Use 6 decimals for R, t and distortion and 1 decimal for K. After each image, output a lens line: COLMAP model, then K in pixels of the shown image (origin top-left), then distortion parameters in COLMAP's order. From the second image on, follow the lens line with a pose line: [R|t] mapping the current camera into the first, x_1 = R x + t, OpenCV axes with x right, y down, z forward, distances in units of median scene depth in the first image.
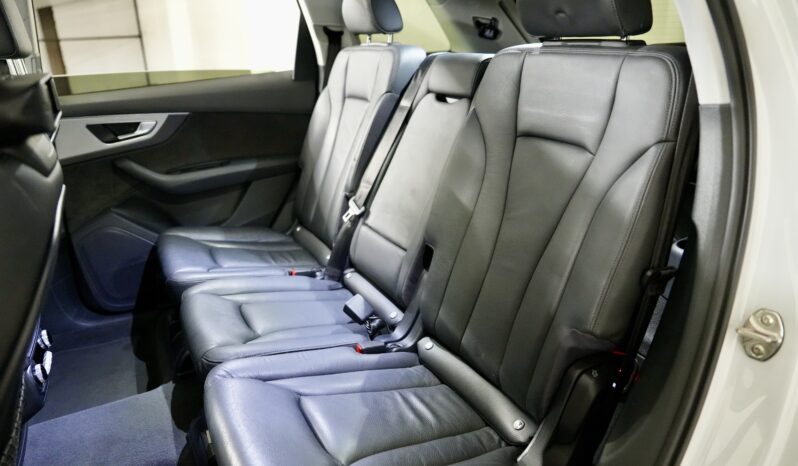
lens RADIAL K [[558.2, 0, 399.0], [0, 558.2, 233.0], [0, 0, 1]] dist [-0.109913, 0.090628]
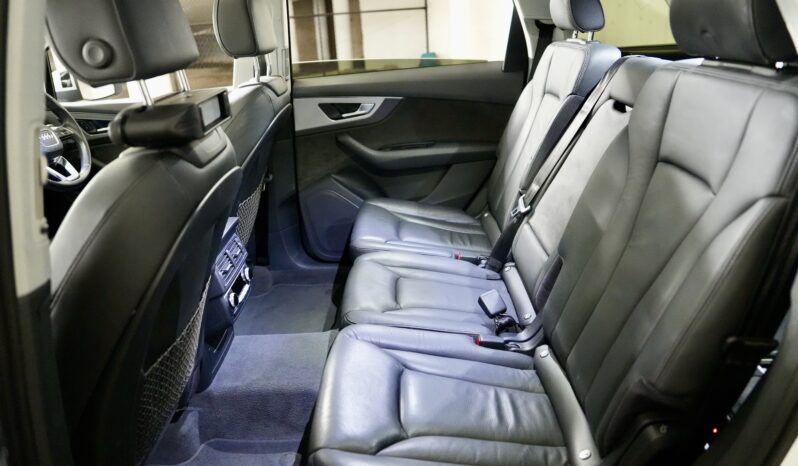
lens RADIAL K [[558.2, 0, 399.0], [0, 558.2, 233.0], [0, 0, 1]] dist [-0.109913, 0.090628]
pose [[0.880273, 0.163453, -0.445424, 0.179378], [-0.138783, 0.986431, 0.087710, -0.051690], [0.453716, -0.015392, 0.891013, -0.013644]]
